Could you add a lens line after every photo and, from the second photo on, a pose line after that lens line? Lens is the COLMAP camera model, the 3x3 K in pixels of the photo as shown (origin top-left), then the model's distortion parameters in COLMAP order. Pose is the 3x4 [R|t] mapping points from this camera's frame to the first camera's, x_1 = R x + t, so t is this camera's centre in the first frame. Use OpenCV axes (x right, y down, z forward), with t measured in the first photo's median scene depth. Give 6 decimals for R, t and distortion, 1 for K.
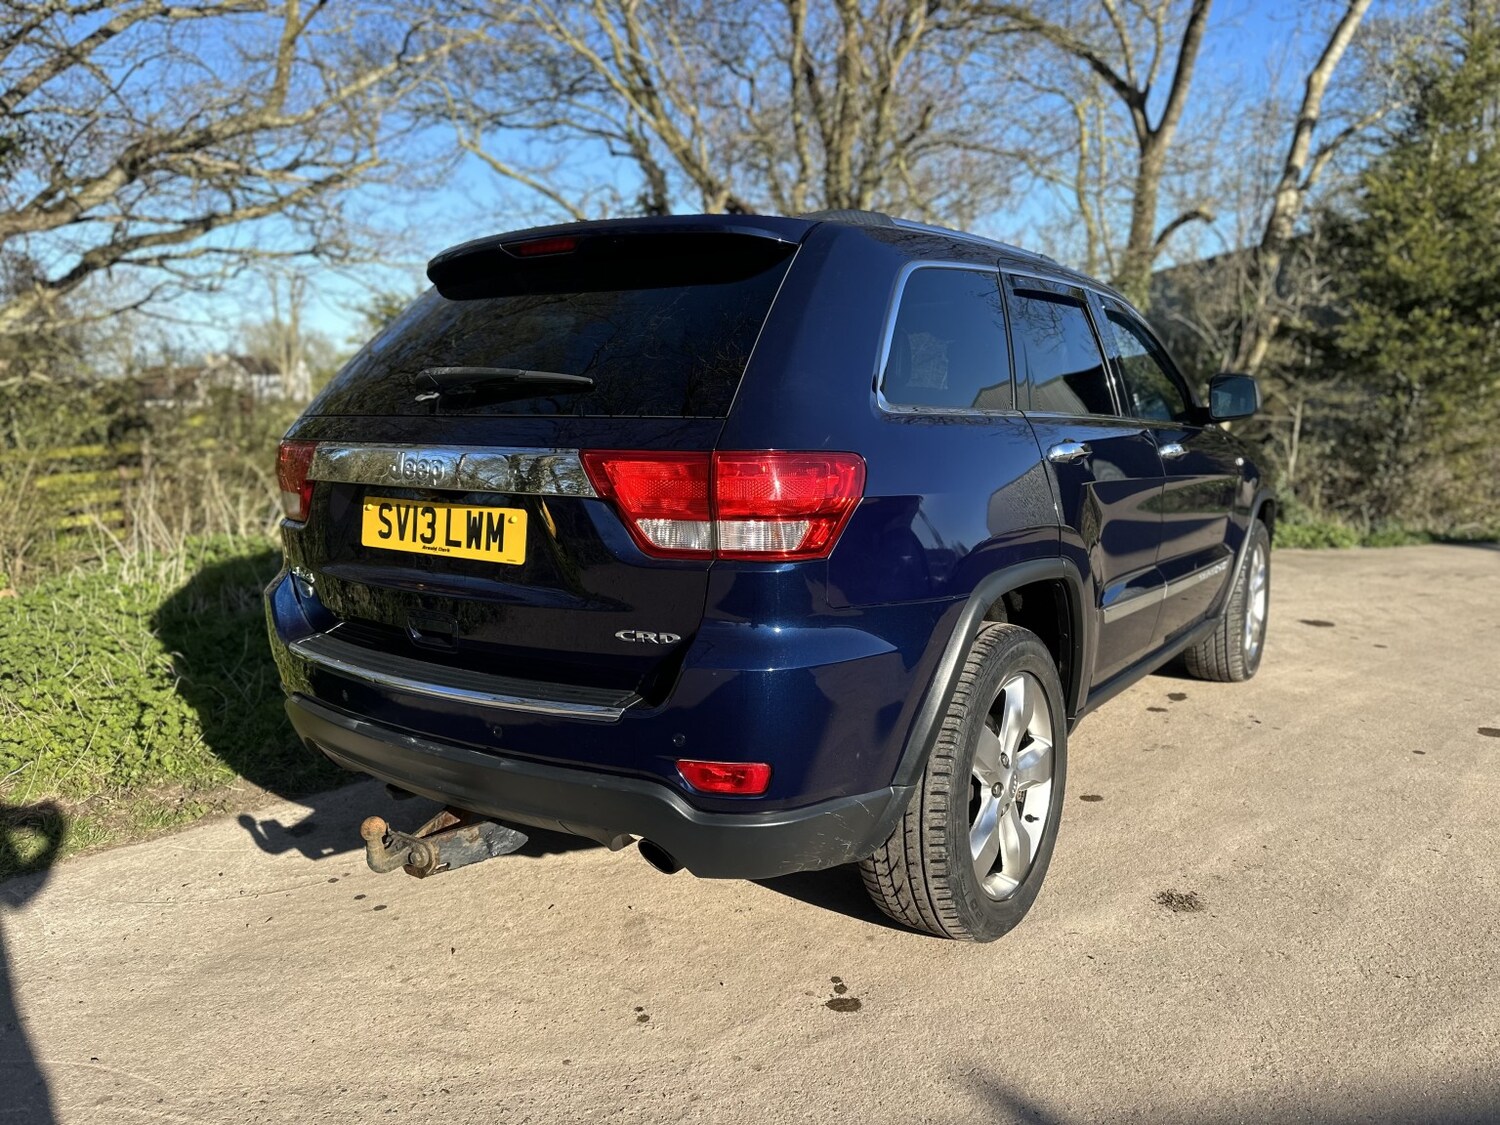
lens RADIAL K [[1076.5, 0, 746.3], [0, 1076.5, 564.7], [0, 0, 1]] dist [0.017787, -0.026627]
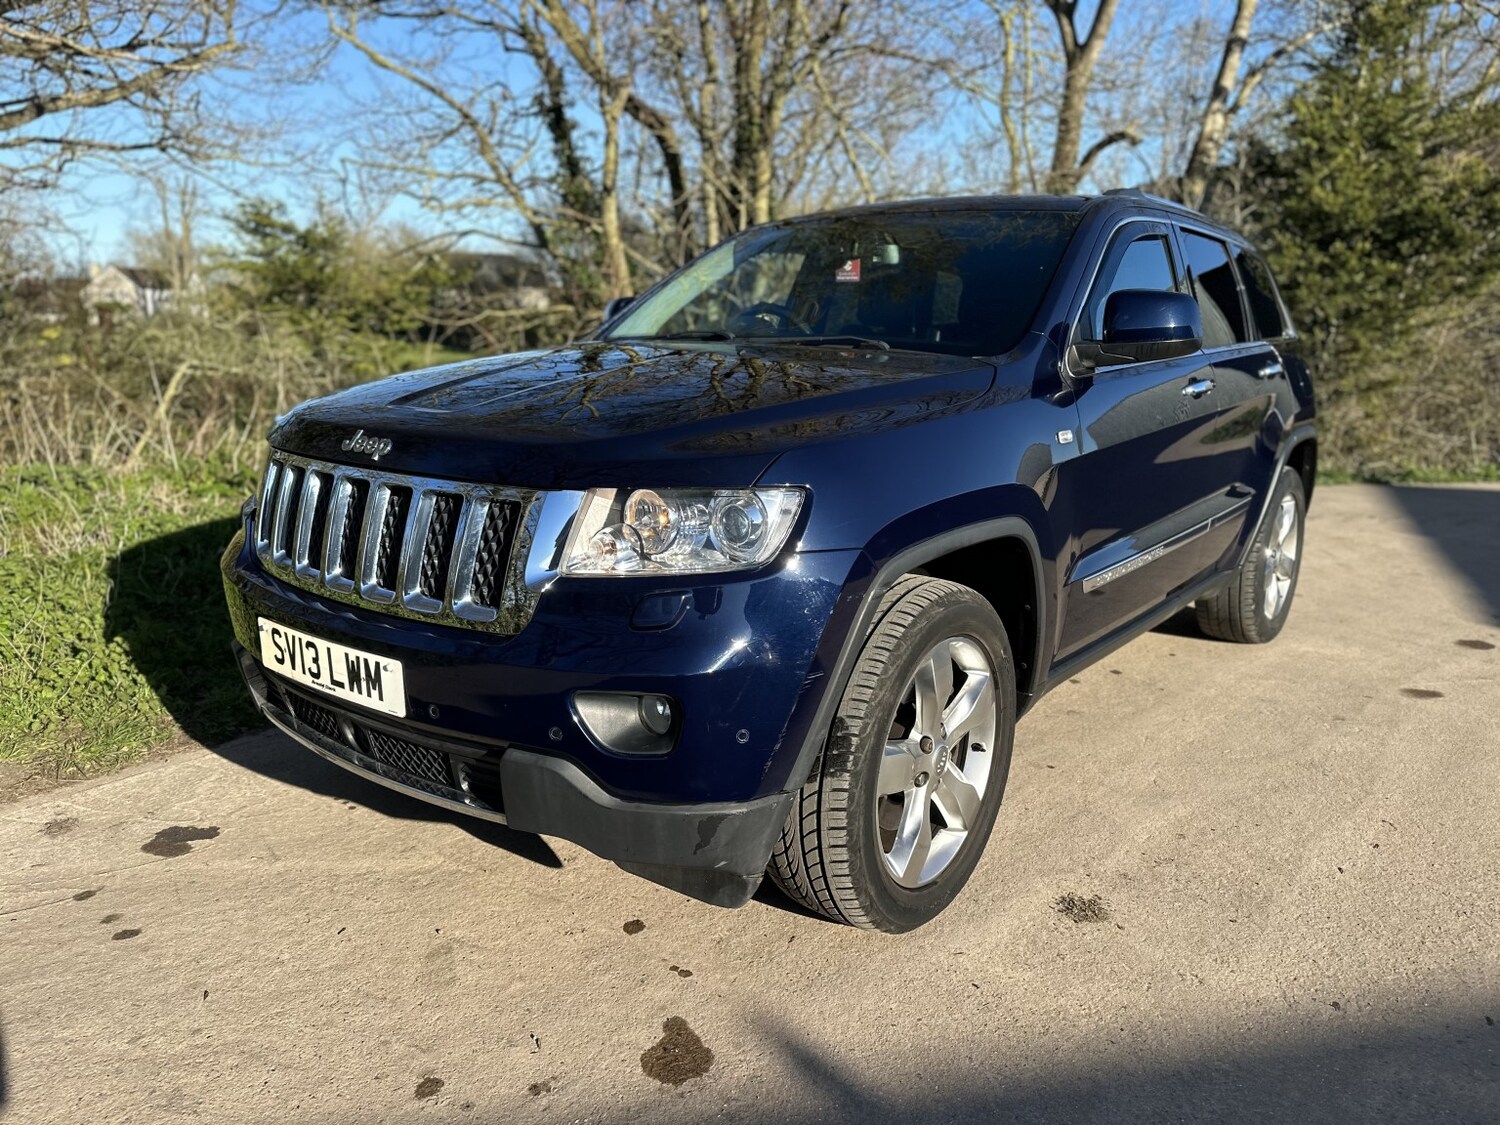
lens RADIAL K [[1072.4, 0, 746.5], [0, 1072.4, 565.0], [0, 0, 1]] dist [0.014786, -0.023969]
pose [[0.997606, 0.002928, 0.069090, 0.019242], [-0.007559, 0.997734, 0.066863, -0.005601], [-0.068738, -0.067226, 0.995367, 0.047267]]
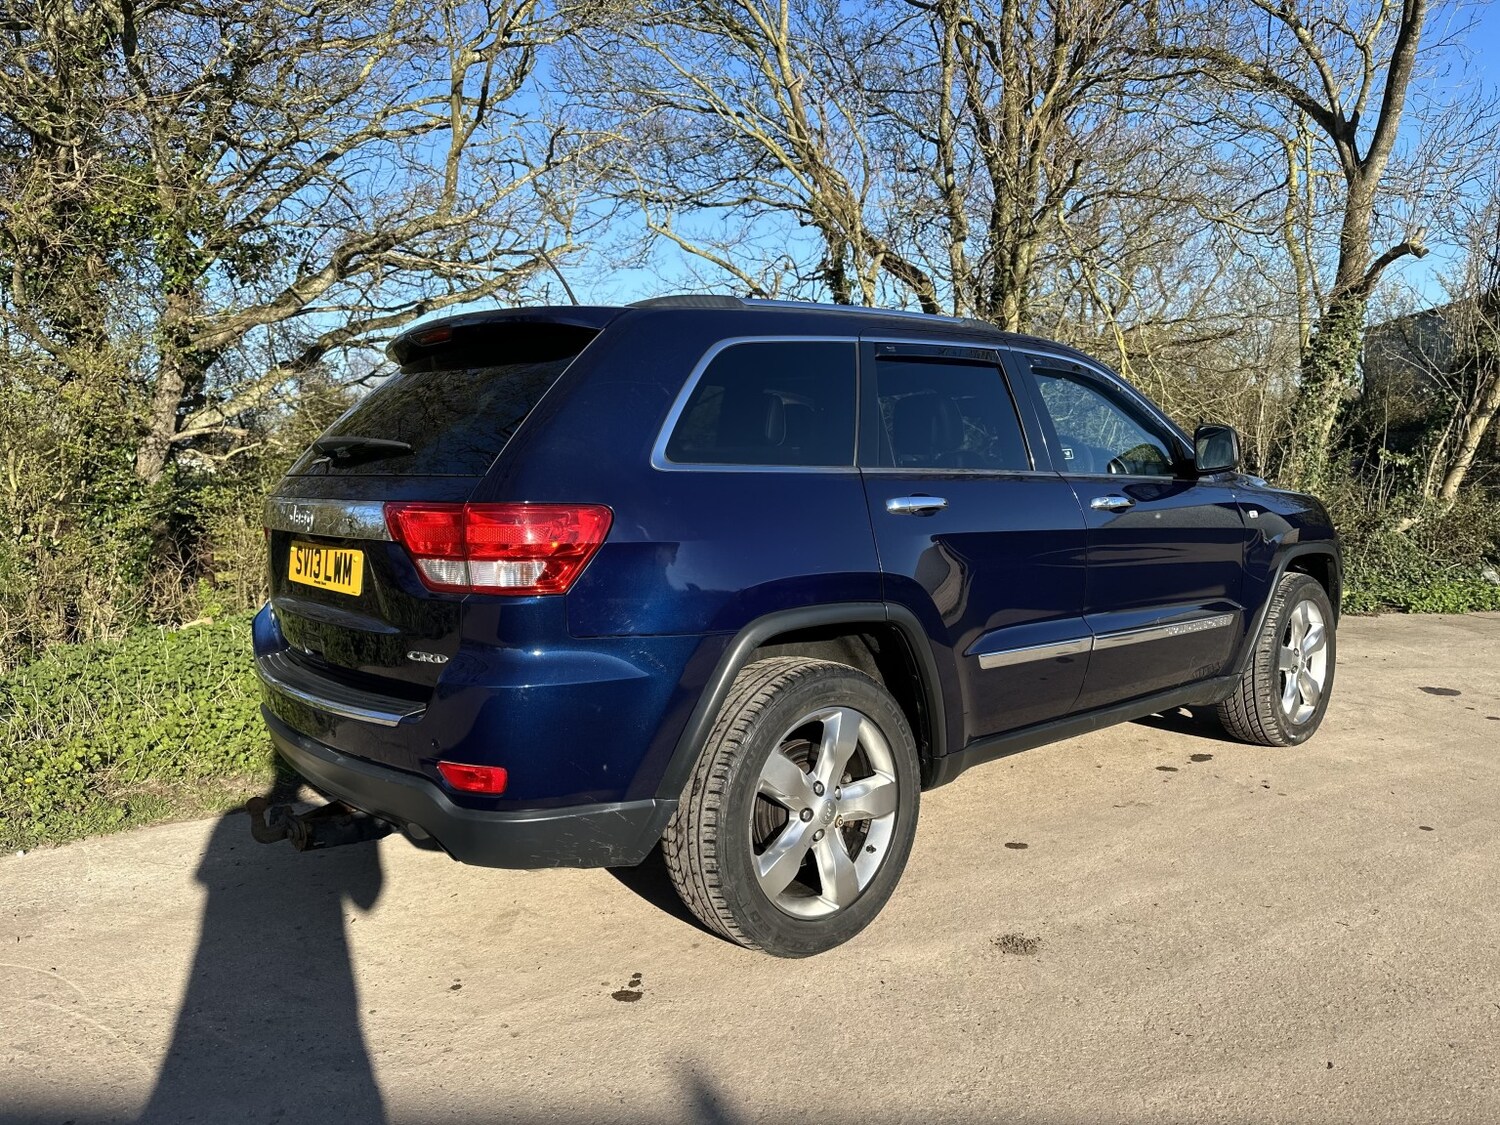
lens RADIAL K [[1079.8, 0, 771.3], [0, 1079.8, 560.0], [0, 0, 1]] dist [0.056000, -0.074197]
pose [[0.970250, 0.012074, -0.241806, 0.114364], [-0.024989, 0.998416, -0.050416, 0.002090], [0.240814, 0.054959, 0.969014, -0.019115]]
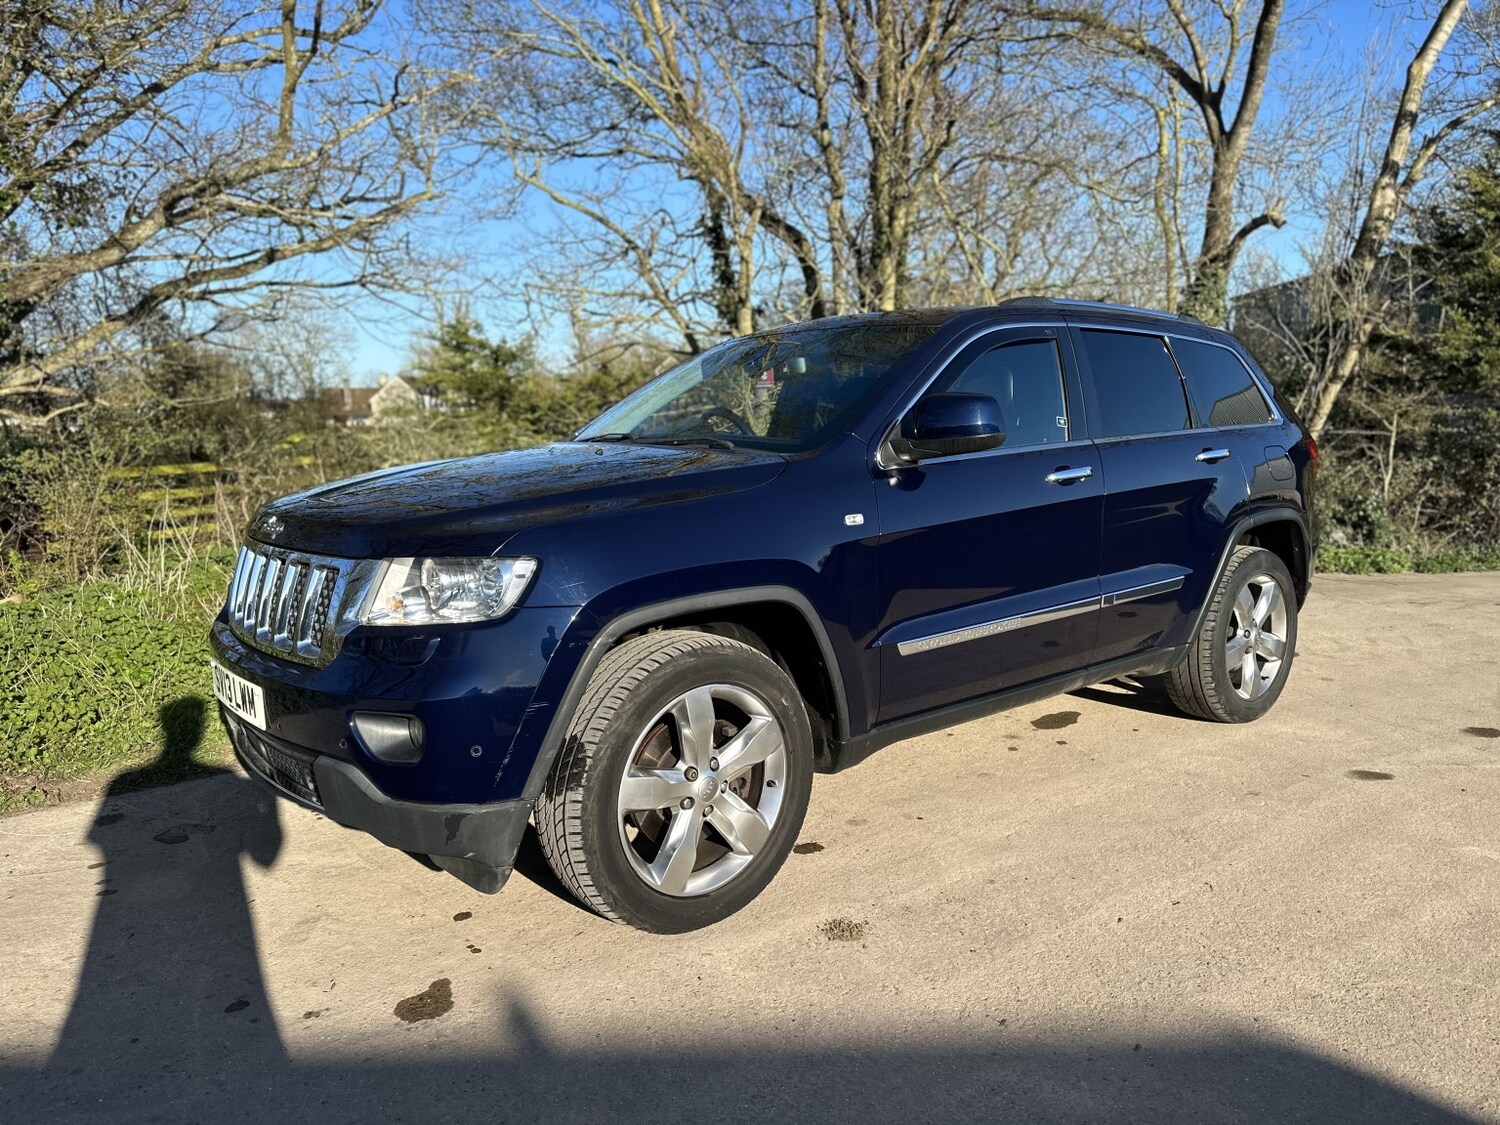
lens RADIAL K [[1082.2, 0, 791.4], [0, 1082.2, 563.0], [0, 0, 1]] dist [0.035793, -0.042625]
pose [[0.990640, 0.010912, -0.136064, 0.132074], [-0.013099, 0.999799, -0.015185, -0.002374], [0.135871, 0.016825, 0.990584, 0.000938]]
